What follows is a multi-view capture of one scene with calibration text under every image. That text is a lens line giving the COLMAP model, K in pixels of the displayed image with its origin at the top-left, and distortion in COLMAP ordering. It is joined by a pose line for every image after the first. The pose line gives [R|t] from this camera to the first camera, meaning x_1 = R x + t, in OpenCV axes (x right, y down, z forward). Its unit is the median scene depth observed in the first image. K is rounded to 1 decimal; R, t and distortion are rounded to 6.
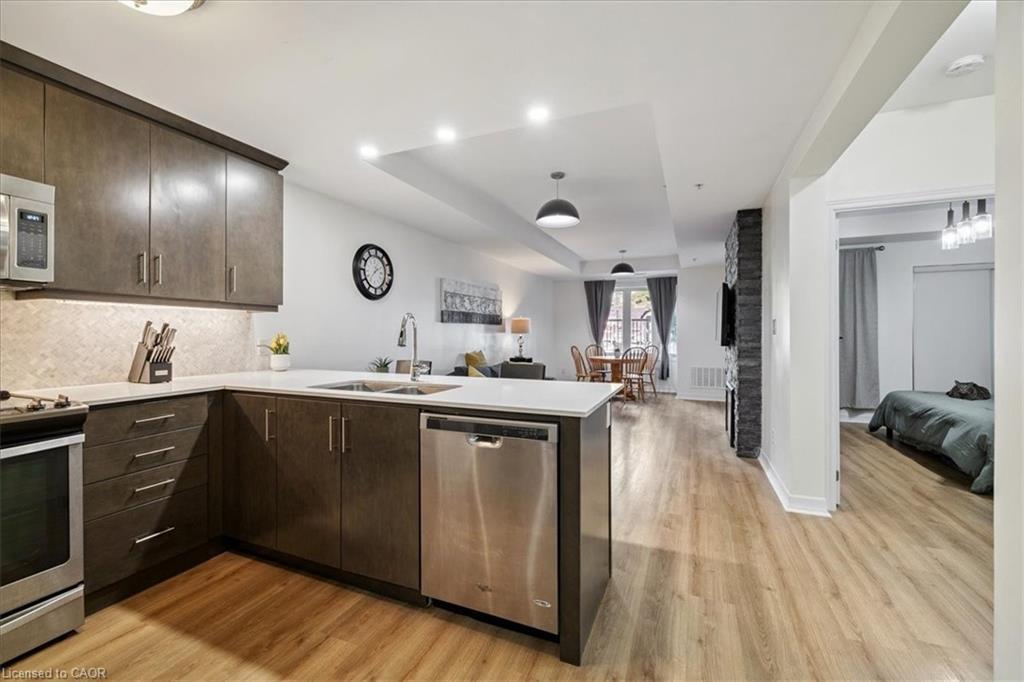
lens RADIAL K [[431.9, 0, 506.8], [0, 431.9, 336.0], [0, 0, 1]] dist [-0.000167, 0.000053]
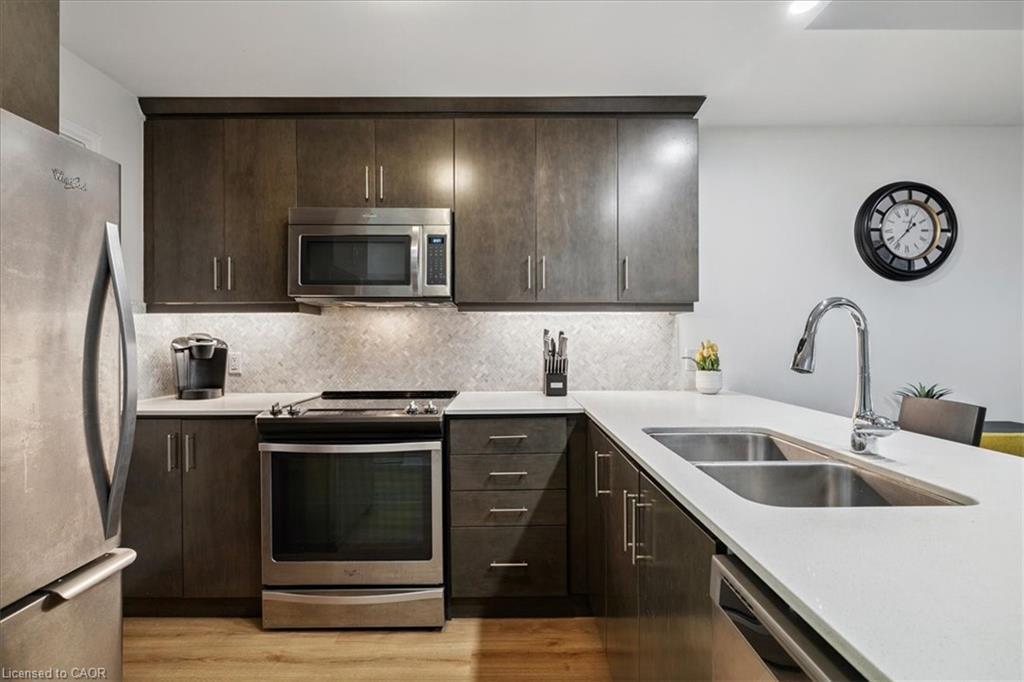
lens RADIAL K [[477.1, 0, 512.0], [0, 477.1, 341.0], [0, 0, 1]] dist [-0.007773, 0.000139]
pose [[0.402072, -0.000545, -0.915608, 0.052882], [0.000292, 1.000000, -0.000467, -0.004898], [0.915608, -0.000080, 0.402072, 0.296876]]
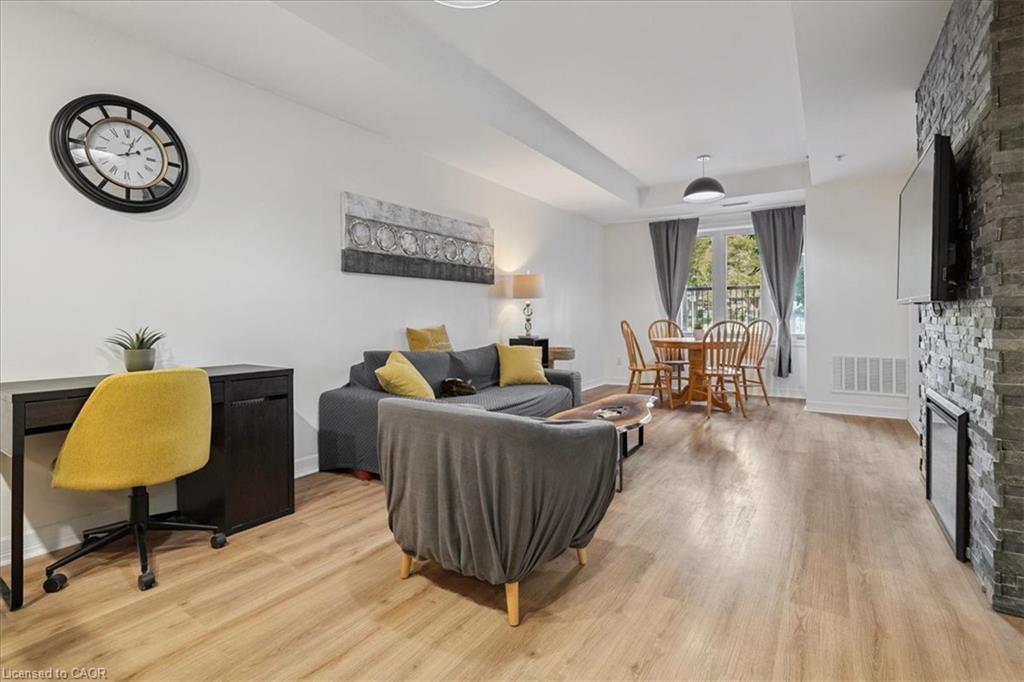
lens RADIAL K [[487.5, 0, 508.3], [0, 487.5, 317.7], [0, 0, 1]] dist [-0.002963, -0.000255]
pose [[0.985102, -0.004696, -0.171908, 0.219556], [0.004087, 0.999984, -0.003893, 0.041727], [0.171923, 0.003133, 0.985105, 0.558963]]
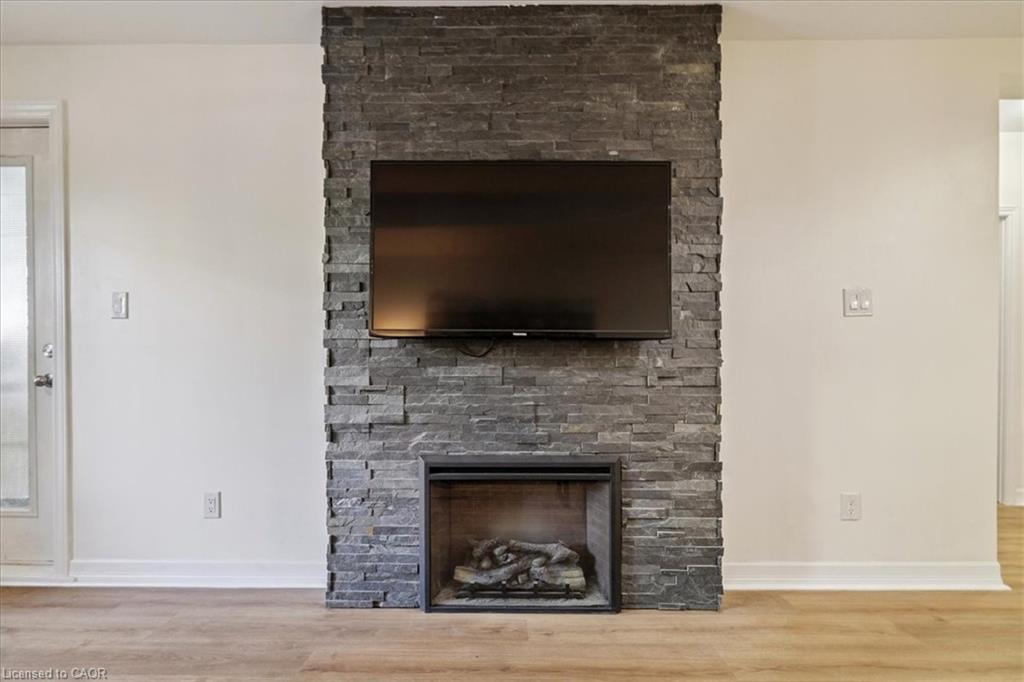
lens RADIAL K [[466.3, 0, 504.2], [0, 466.3, 371.2], [0, 0, 1]] dist [-0.002293, -0.000712]
pose [[-0.384854, -0.007748, 0.922945, 0.212274], [0.003673, 0.999944, 0.009926, 0.048549], [-0.922970, 0.007210, -0.384804, 1.390589]]
